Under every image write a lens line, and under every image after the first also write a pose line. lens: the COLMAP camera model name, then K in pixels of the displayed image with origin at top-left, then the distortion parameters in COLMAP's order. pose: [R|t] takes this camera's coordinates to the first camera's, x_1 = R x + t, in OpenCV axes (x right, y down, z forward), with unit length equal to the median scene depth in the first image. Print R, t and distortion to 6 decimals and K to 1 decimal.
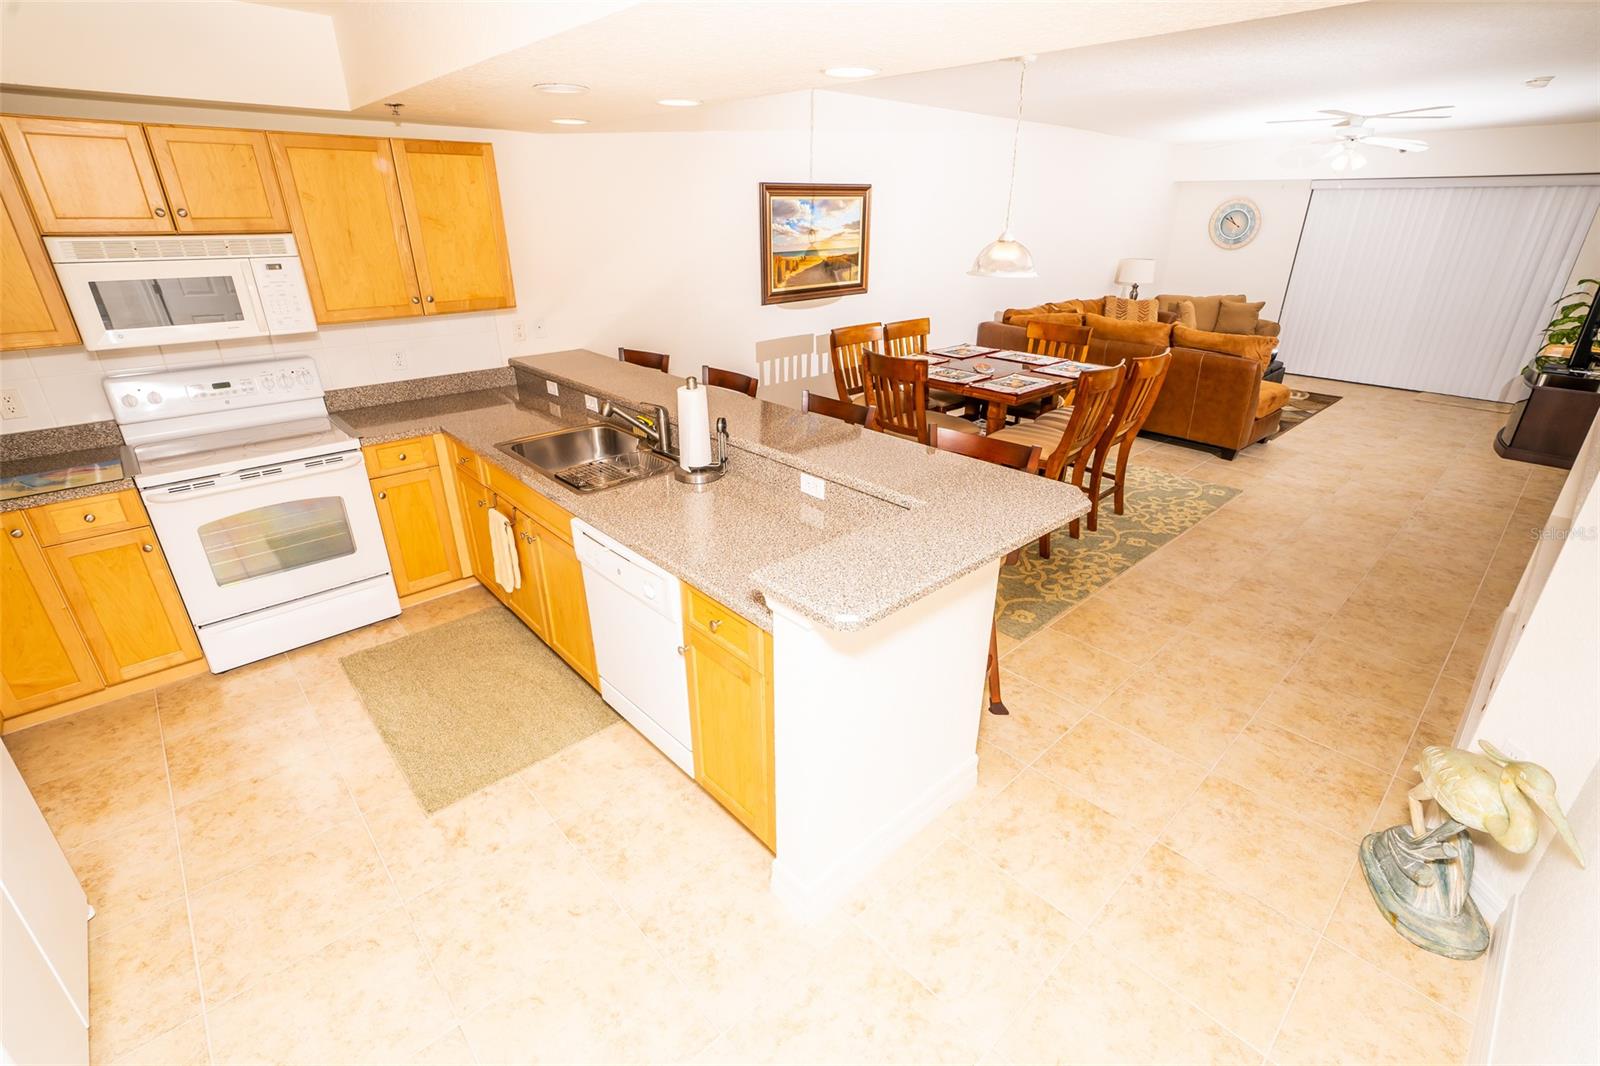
lens RADIAL K [[720.9, 0, 806.5], [0, 720.9, 532.1], [0, 0, 1]] dist [-0.016260, 0.007246]
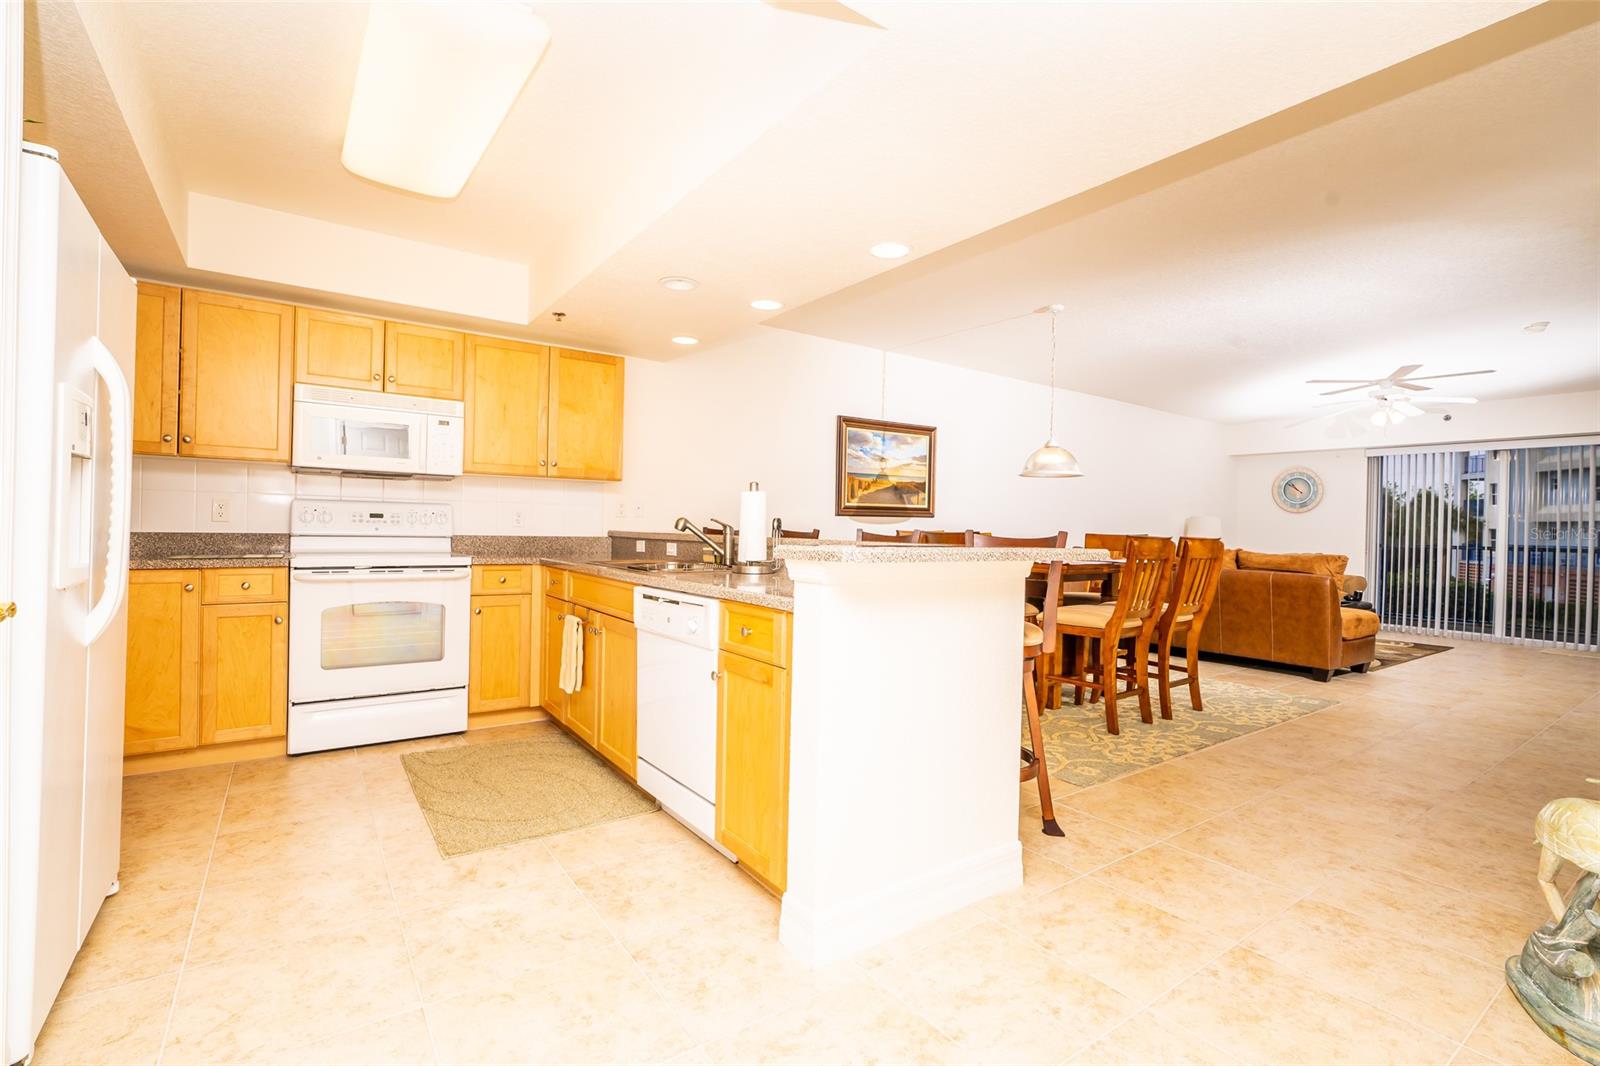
lens RADIAL K [[720.9, 0, 806.5], [0, 720.9, 532.1], [0, 0, 1]] dist [-0.016260, 0.007246]
pose [[0.991688, 0.018424, -0.127342, 0.062158], [-0.068060, 0.915013, -0.397641, 0.267517], [0.109193, 0.403002, 0.908662, -0.013594]]
